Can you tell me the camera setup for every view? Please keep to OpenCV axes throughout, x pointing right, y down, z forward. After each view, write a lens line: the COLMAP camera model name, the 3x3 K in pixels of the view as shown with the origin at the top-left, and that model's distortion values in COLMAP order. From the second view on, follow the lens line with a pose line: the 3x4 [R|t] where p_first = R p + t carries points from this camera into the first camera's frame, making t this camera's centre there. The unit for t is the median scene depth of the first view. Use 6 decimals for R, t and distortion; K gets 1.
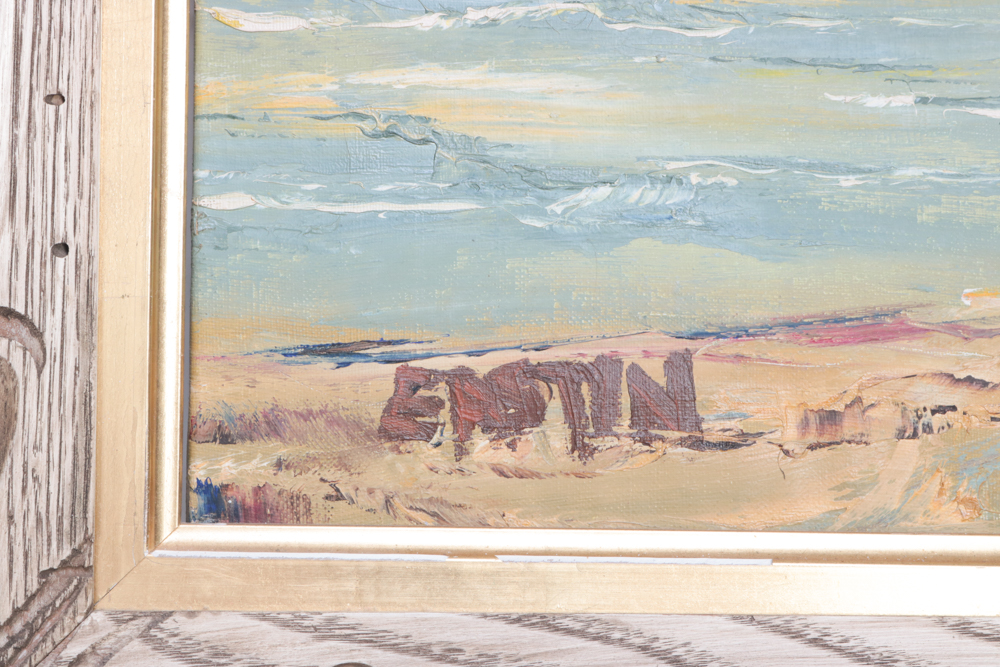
lens RADIAL K [[2158.1, 0, 502.7], [0, 2158.1, 332.8], [0, 0, 1]] dist [0.005180, 0.000000]
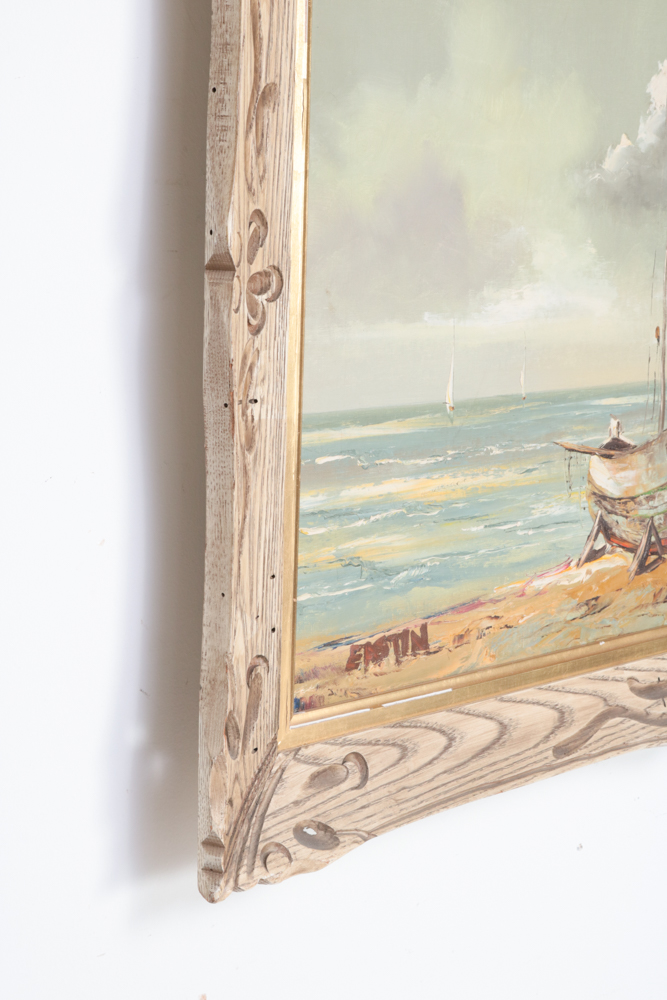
lens RADIAL K [[1658.4, 0, 333.9], [0, 1658.4, 505.7], [0, 0, 1]] dist [-0.041294, 0.000000]
pose [[0.786530, -0.112699, 0.607182, -1.340020], [-0.007527, 0.981385, 0.191905, -0.570095], [-0.617507, -0.155510, 0.771040, -0.606953]]
